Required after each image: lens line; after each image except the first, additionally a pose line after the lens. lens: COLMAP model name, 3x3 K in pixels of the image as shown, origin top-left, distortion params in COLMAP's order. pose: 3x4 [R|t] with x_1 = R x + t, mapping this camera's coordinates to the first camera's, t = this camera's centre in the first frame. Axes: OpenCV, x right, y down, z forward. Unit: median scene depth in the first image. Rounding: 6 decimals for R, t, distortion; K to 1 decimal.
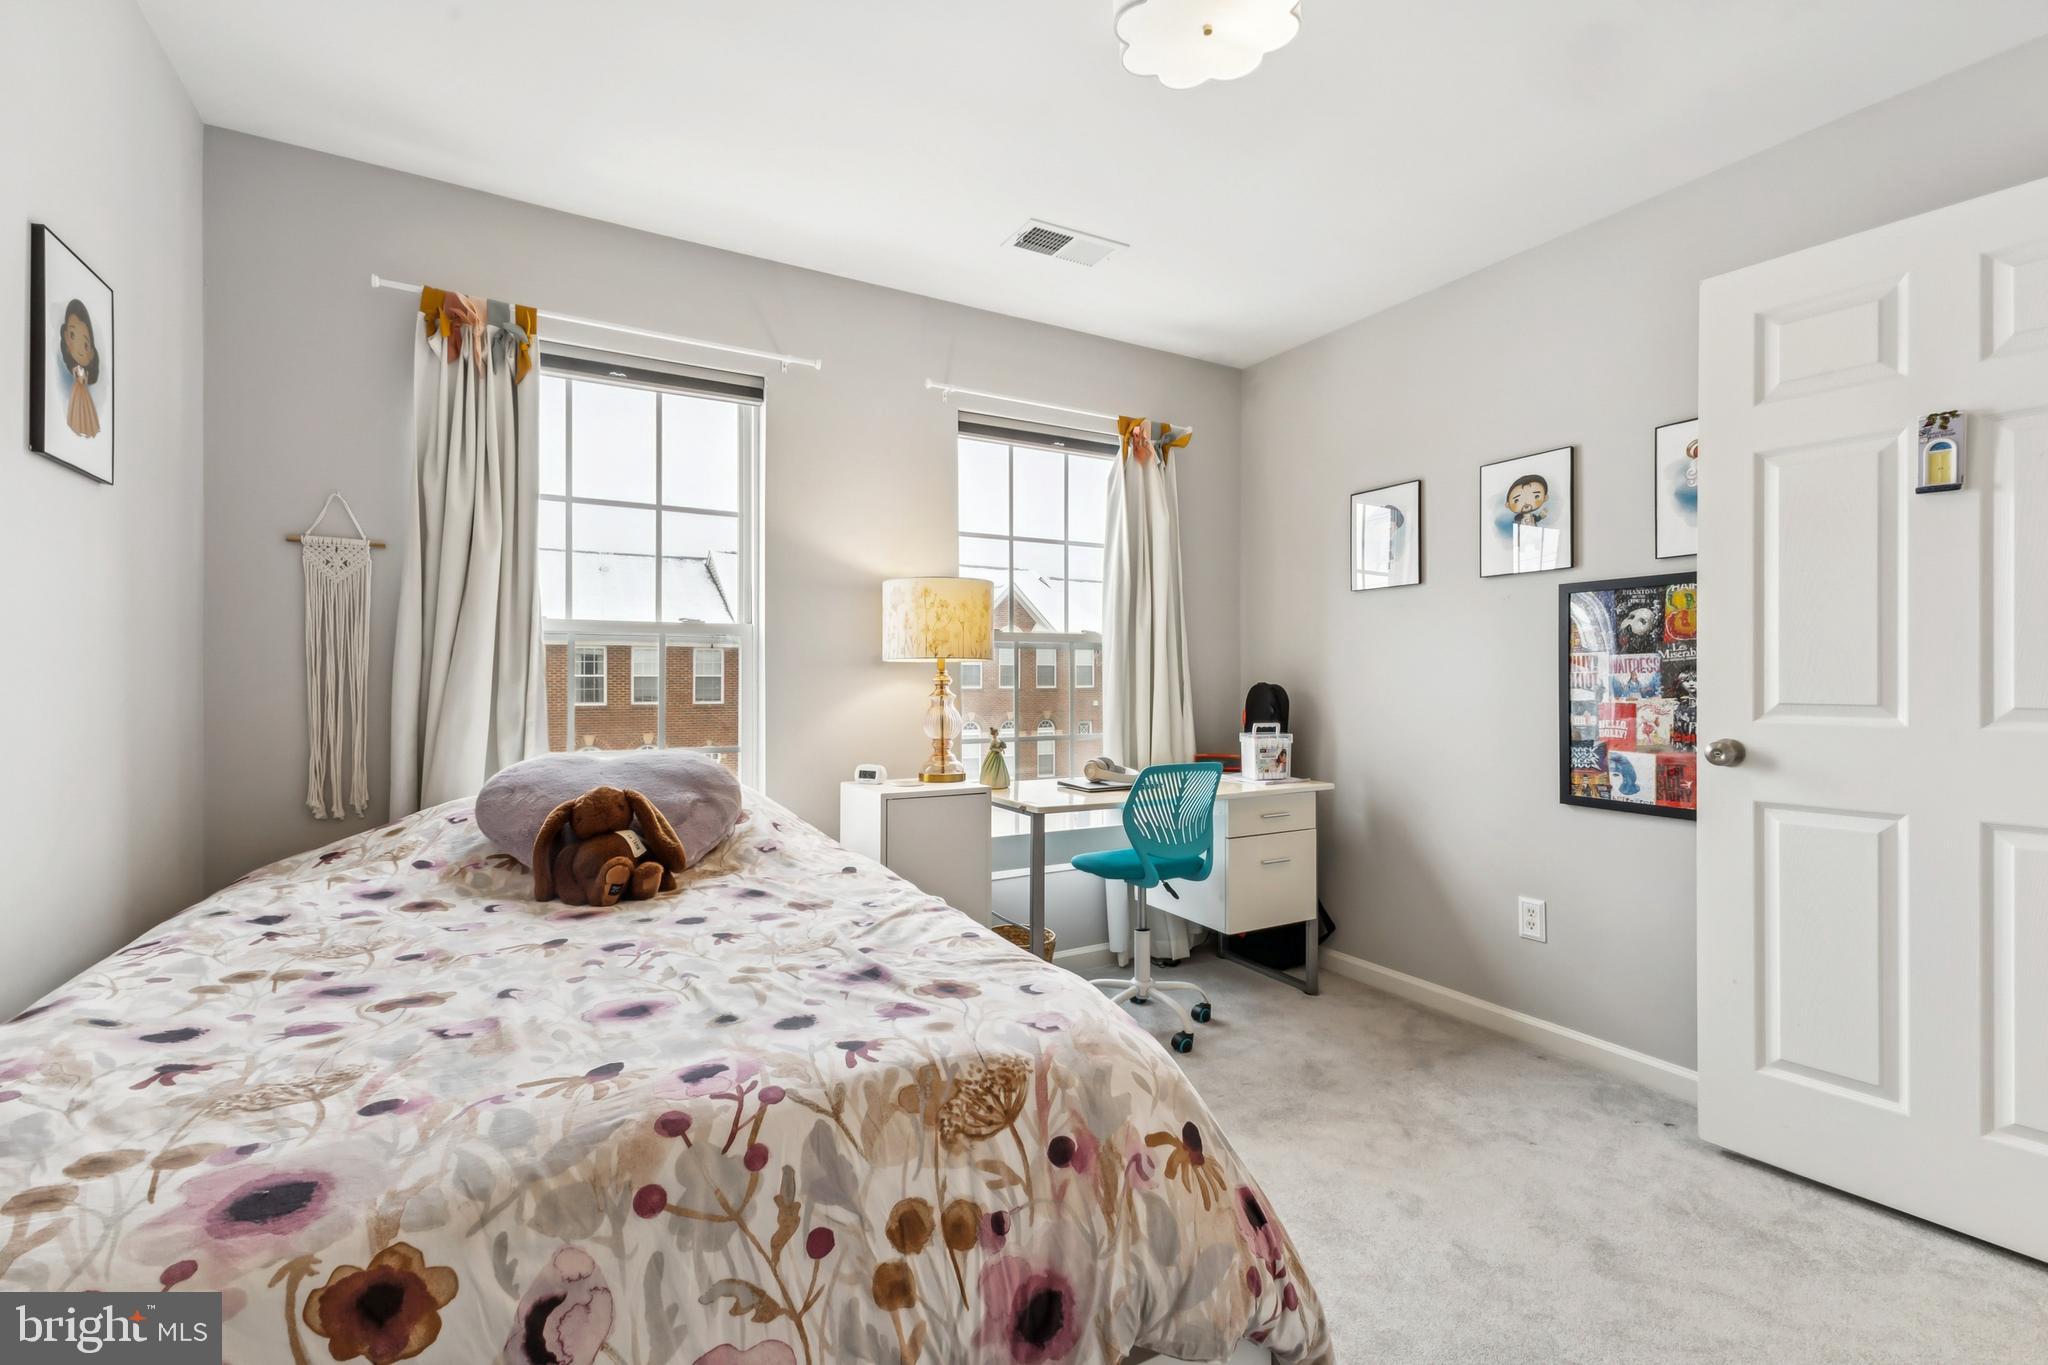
lens RADIAL K [[896.2, 0, 1001.6], [0, 896.2, 673.1], [0, 0, 1]] dist [0.012679, -0.000912]
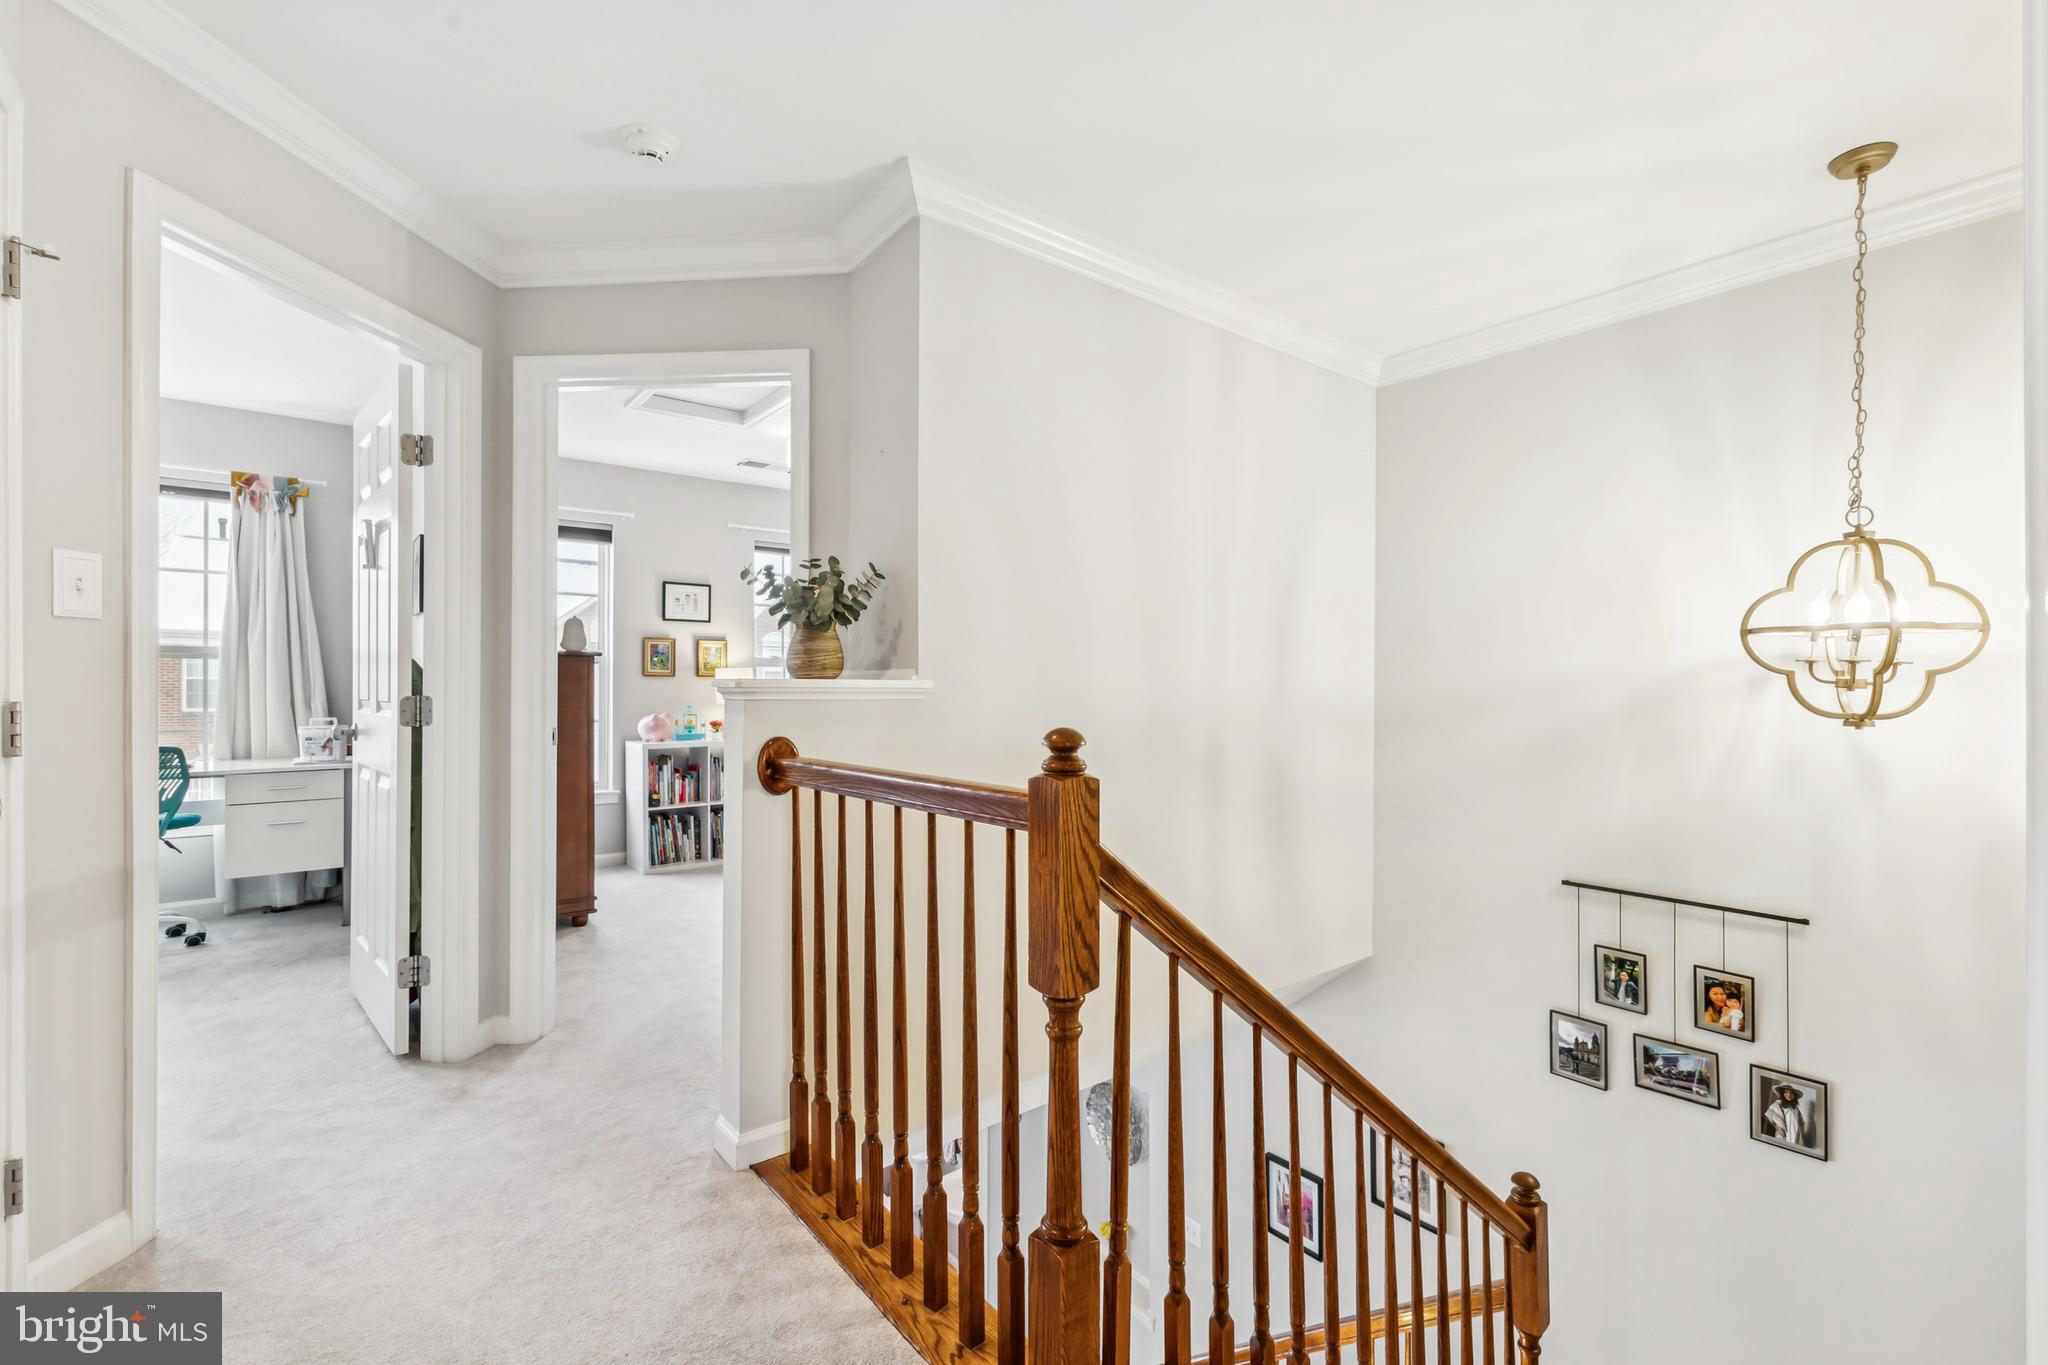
lens RADIAL K [[896.2, 0, 1029.7], [0, 896.2, 666.1], [0, 0, 1]] dist [0.012679, -0.000912]
pose [[0.986379, 0.003809, 0.164447, 1.231221], [-0.003138, 0.999986, -0.004340, -0.018001], [-0.164461, 0.003765, 0.986376, -0.507468]]
